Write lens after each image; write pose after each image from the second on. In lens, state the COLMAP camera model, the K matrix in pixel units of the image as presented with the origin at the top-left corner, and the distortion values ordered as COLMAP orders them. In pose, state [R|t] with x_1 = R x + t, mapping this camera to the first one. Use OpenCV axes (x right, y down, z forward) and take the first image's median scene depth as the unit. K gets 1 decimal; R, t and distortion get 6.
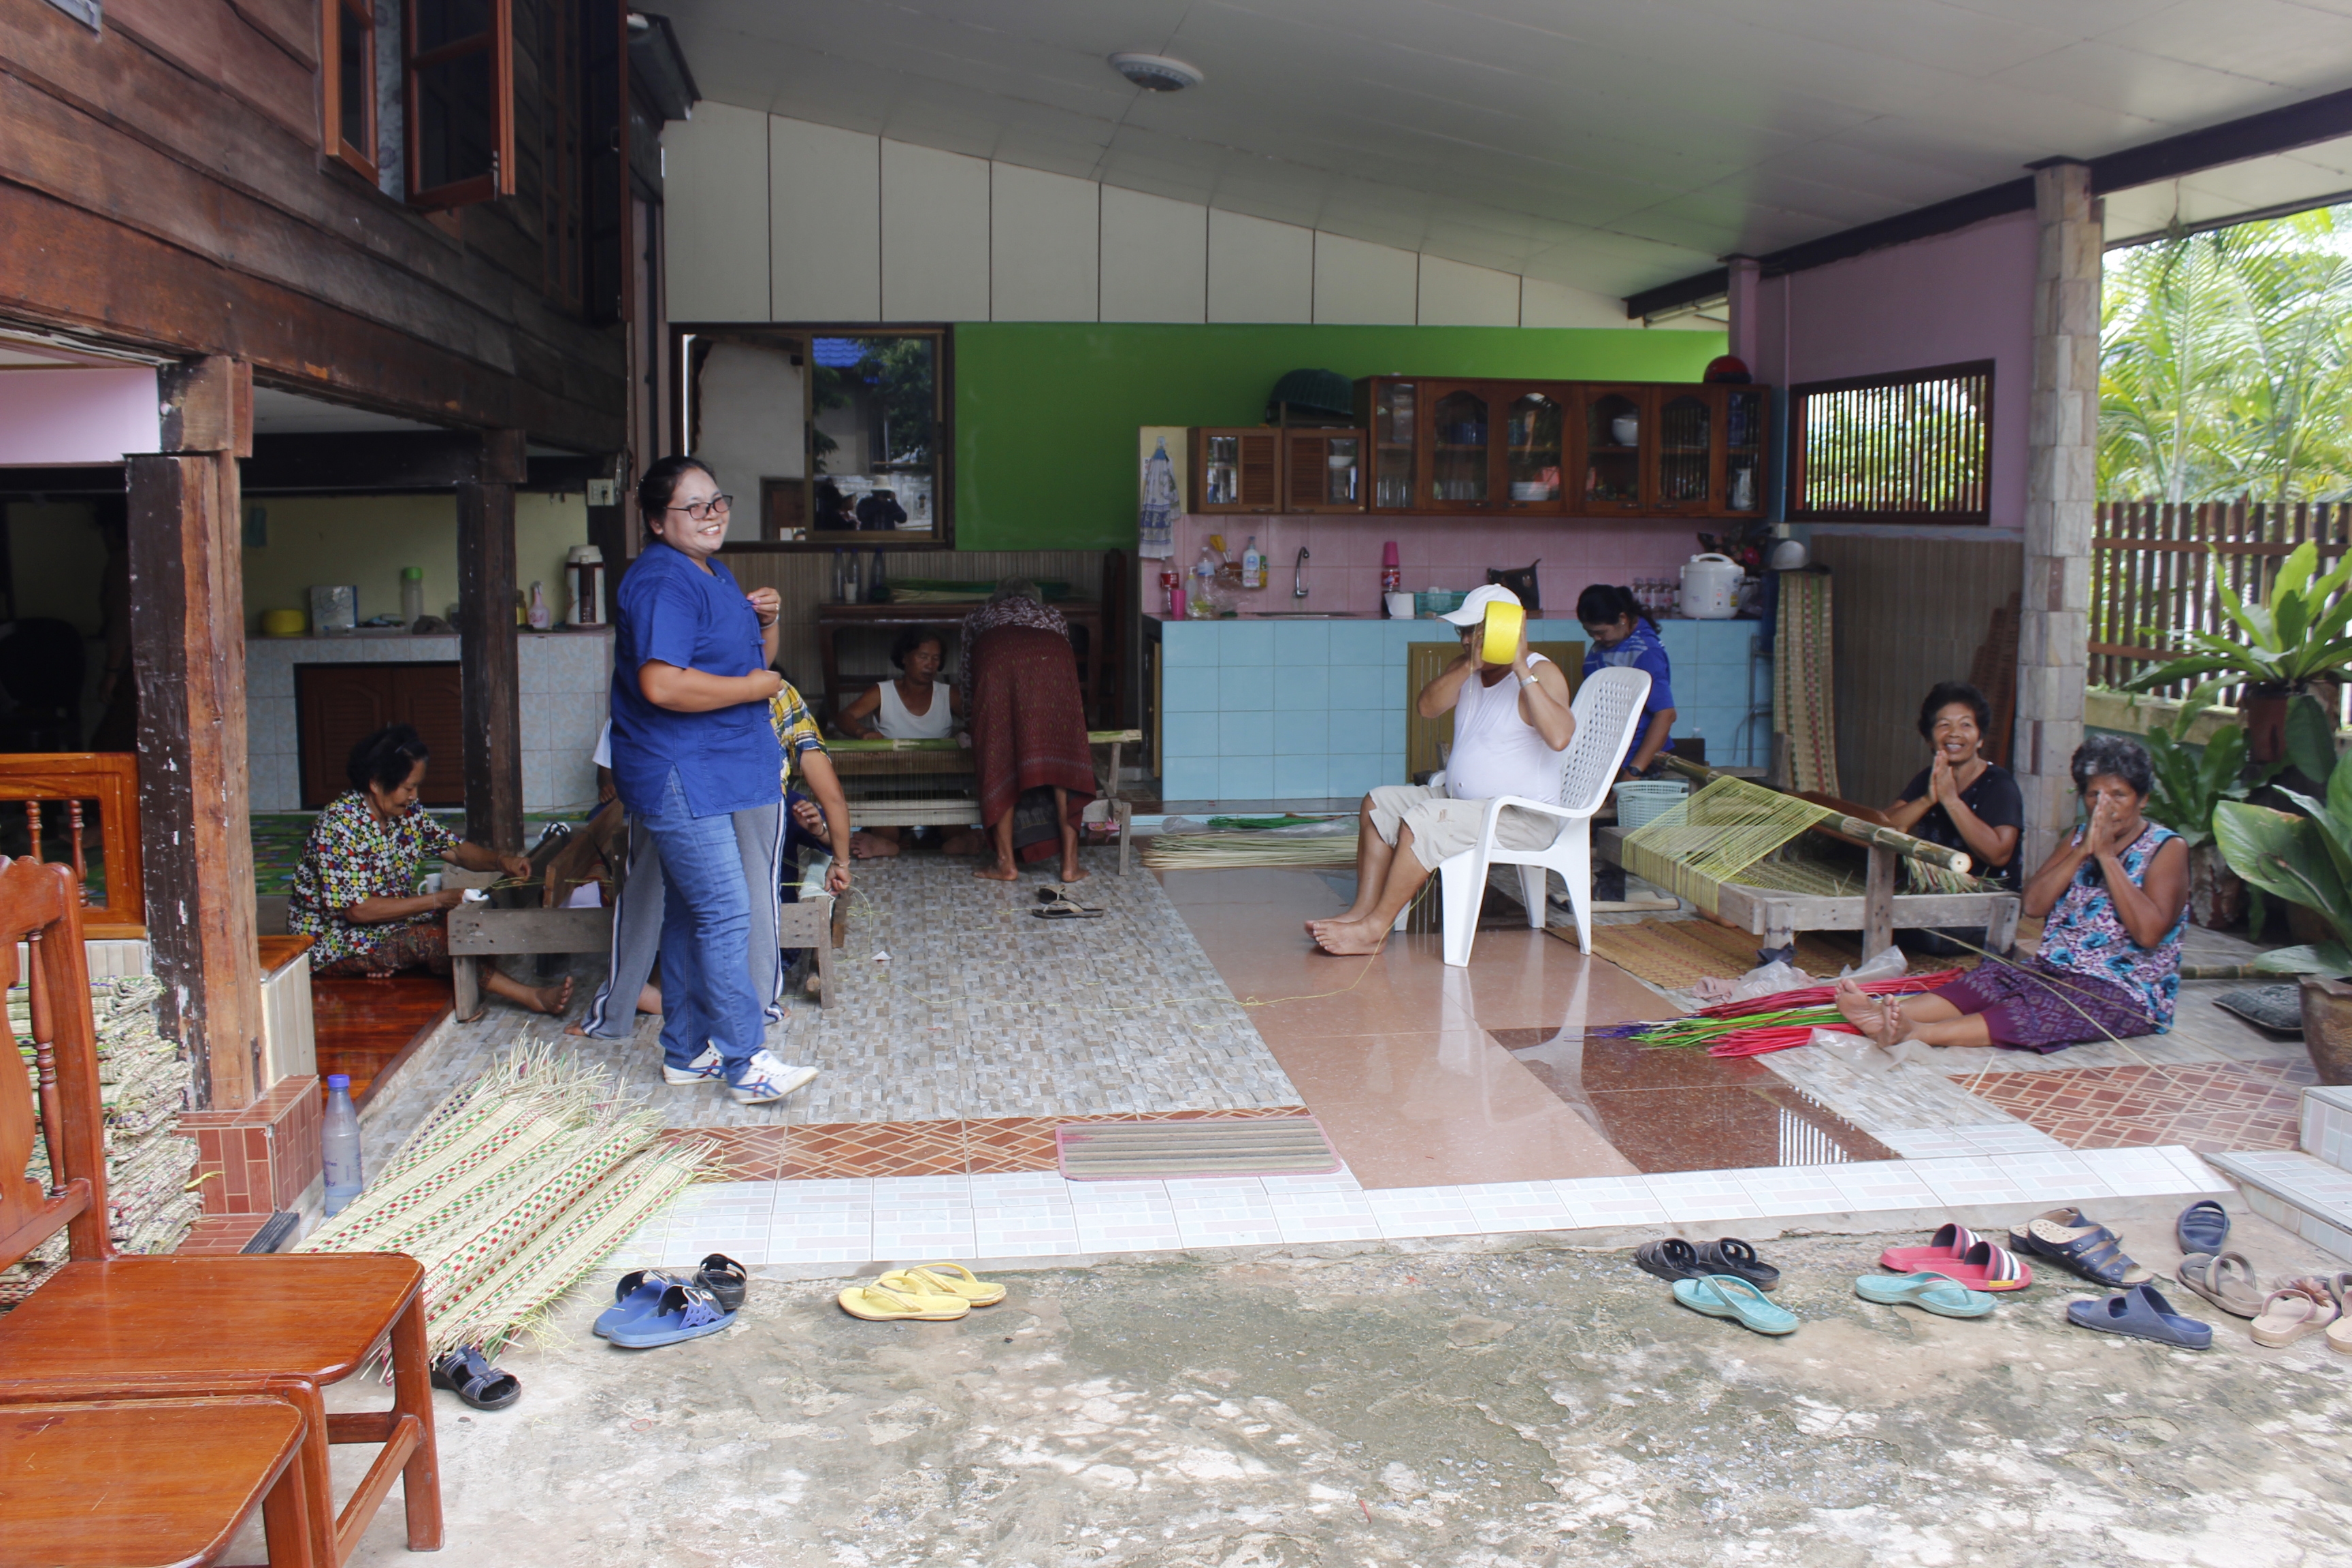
lens RADIAL K [[1892.2, 0, 1197.7], [0, 1892.2, 783.9], [0, 0, 1]] dist [-0.122732, 0.027090]
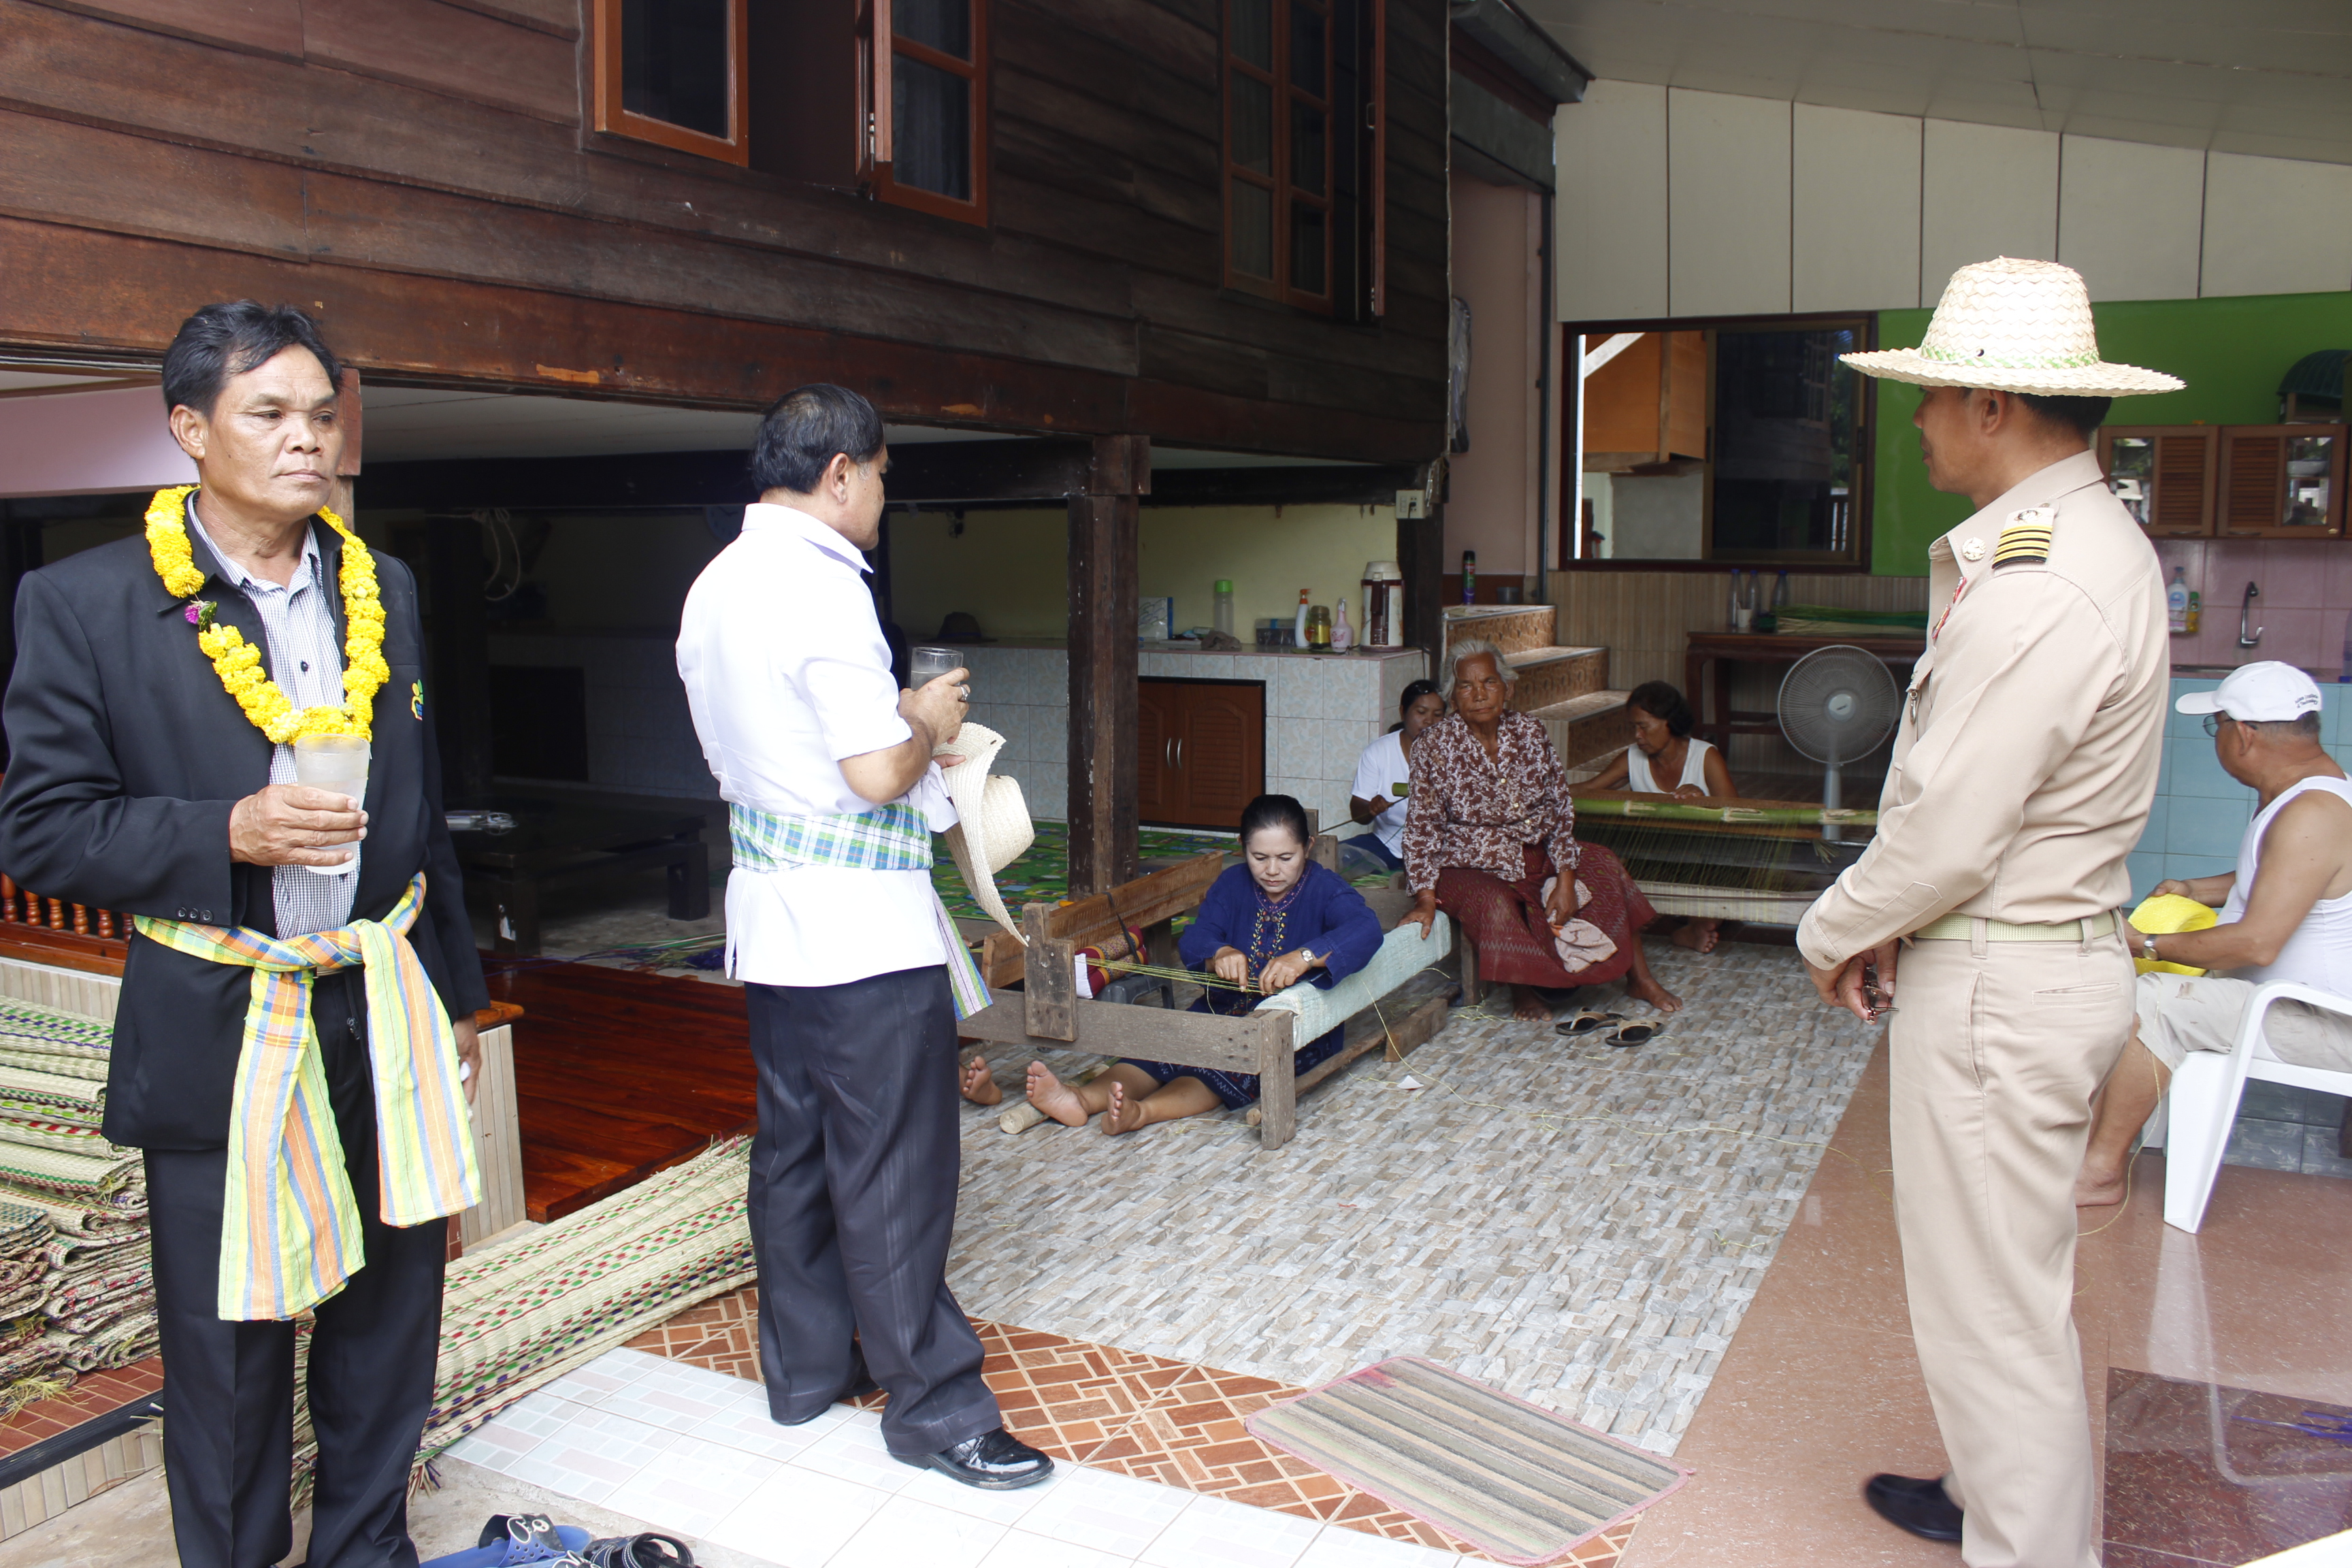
lens RADIAL K [[1892.2, 0, 1163.3], [0, 1892.2, 783.8], [0, 0, 1]] dist [-0.122732, 0.027090]
pose [[0.832423, 0.071114, -0.549559, 0.102741], [-0.074654, 0.997082, 0.015945, -0.023979], [0.549090, 0.027754, 0.835303, 0.155666]]
